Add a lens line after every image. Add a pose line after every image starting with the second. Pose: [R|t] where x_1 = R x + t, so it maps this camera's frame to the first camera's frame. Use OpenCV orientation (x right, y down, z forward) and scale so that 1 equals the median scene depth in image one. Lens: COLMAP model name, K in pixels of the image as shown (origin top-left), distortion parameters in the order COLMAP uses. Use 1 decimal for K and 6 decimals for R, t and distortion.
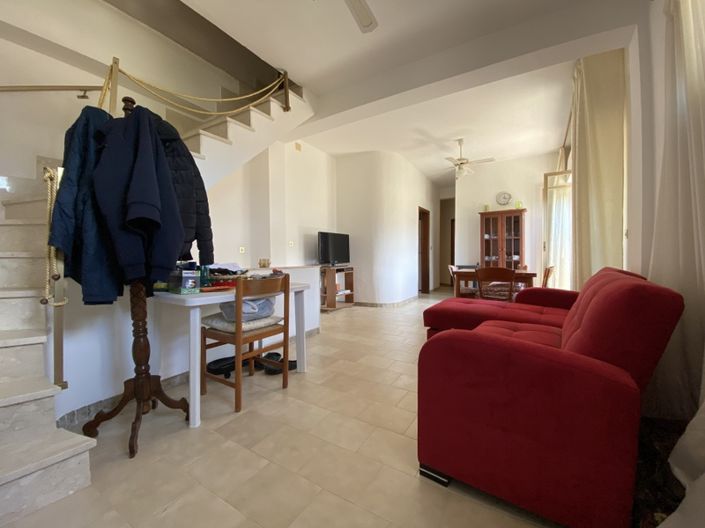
lens RADIAL K [[286.0, 0, 347.5], [0, 286.0, 262.9], [0, 0, 1]] dist [0.002693, -0.012489]
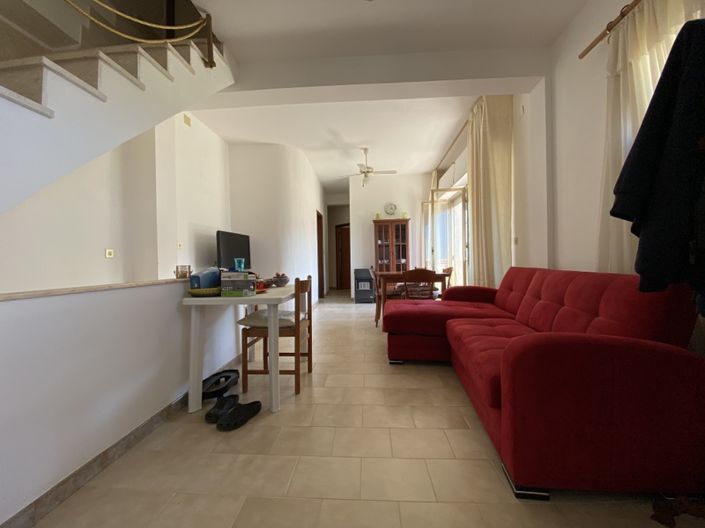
lens RADIAL K [[286.0, 0, 351.3], [0, 286.0, 264.4], [0, 0, 1]] dist [0.002693, -0.012489]
pose [[0.879945, -0.015270, 0.474829, -0.168733], [0.021638, 0.999734, -0.007947, -0.001095], [-0.474582, 0.017267, 0.880042, 0.120837]]
